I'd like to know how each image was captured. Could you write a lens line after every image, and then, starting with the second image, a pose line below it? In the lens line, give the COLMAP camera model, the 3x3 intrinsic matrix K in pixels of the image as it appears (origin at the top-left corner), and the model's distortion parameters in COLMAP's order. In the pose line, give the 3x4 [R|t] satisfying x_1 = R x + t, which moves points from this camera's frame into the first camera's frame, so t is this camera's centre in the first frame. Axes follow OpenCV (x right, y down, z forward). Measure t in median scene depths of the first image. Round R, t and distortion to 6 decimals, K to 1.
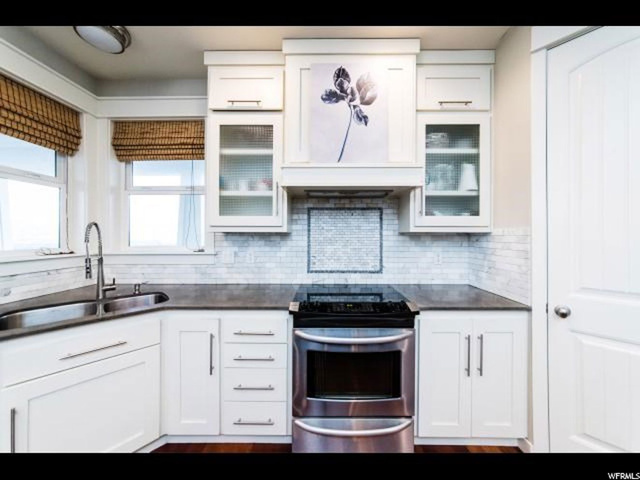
lens RADIAL K [[214.5, 0, 313.4], [0, 214.5, 234.7], [0, 0, 1]] dist [-0.005938, 0.000568]
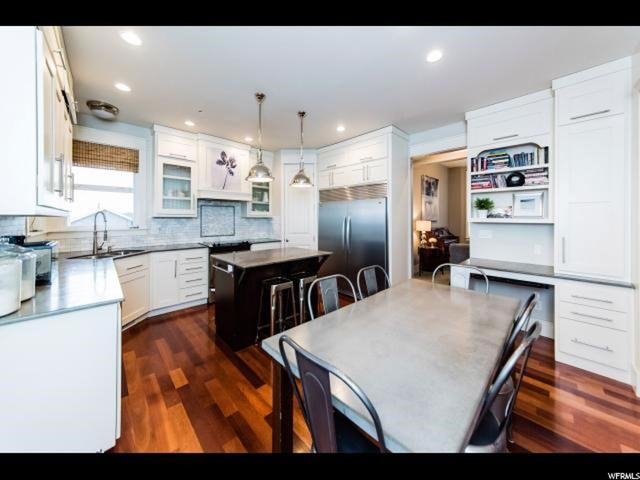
lens RADIAL K [[214.5, 0, 296.7], [0, 214.5, 221.0], [0, 0, 1]] dist [-0.005938, 0.000568]
pose [[0.728066, -0.006718, 0.685474, -0.894348], [-0.001475, 0.999934, 0.011366, 0.001149], [-0.685505, -0.009287, 0.728008, -1.306375]]
